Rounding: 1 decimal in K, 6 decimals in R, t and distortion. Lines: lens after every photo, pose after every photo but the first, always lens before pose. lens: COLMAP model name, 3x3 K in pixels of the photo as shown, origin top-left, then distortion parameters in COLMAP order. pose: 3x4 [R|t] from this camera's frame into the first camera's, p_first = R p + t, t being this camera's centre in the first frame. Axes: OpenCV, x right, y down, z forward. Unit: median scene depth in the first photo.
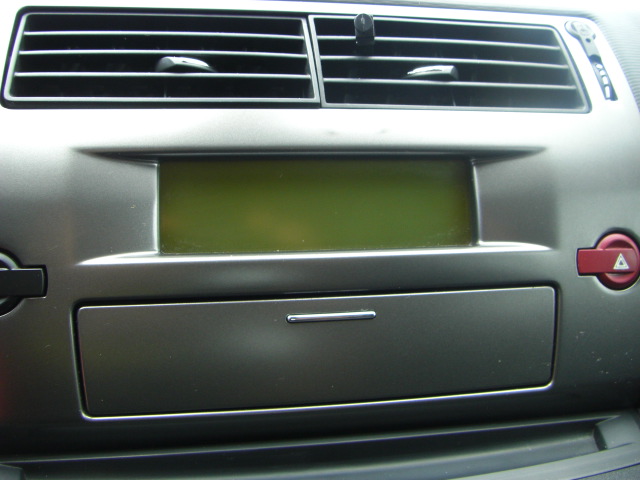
lens RADIAL K [[722.2, 0, 314.7], [0, 722.2, 202.4], [0, 0, 1]] dist [-0.175672, 0.099393]
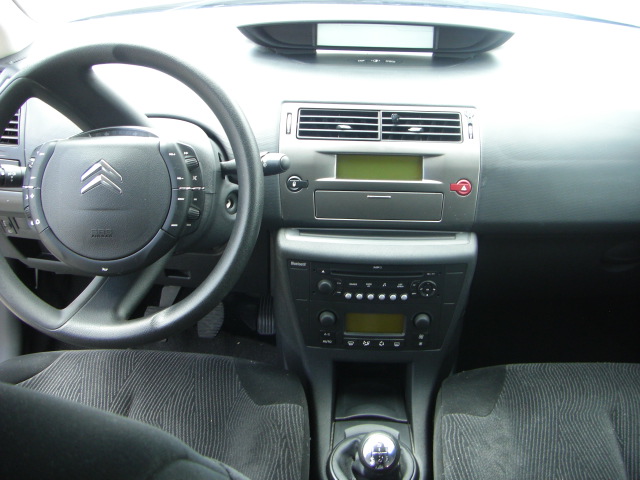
lens RADIAL K [[722.2, 0, 314.7], [0, 722.2, 202.4], [0, 0, 1]] dist [-0.175672, 0.099393]
pose [[0.972636, 0.059324, -0.224632, 0.522026], [-0.033893, 0.992738, 0.115423, -0.230880], [0.229848, -0.104651, 0.967584, -2.640888]]
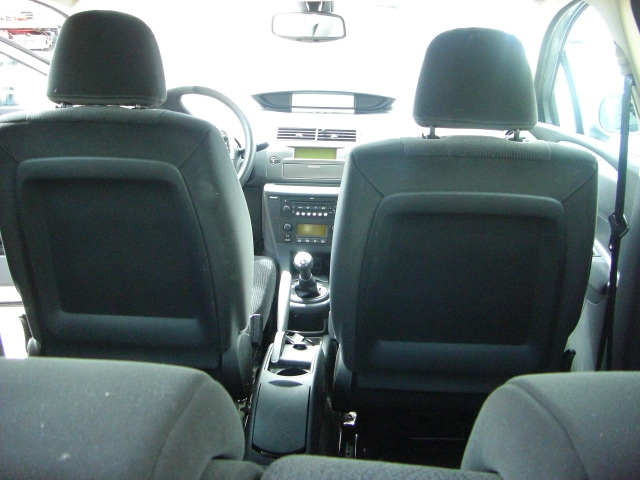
lens RADIAL K [[722.2, 0, 314.7], [0, 722.2, 202.4], [0, 0, 1]] dist [-0.175672, 0.099393]
pose [[0.964003, 0.027316, -0.264485, 1.973089], [-0.051391, 0.995094, -0.084537, 1.122350], [0.260878, 0.095086, 0.960678, -6.078663]]
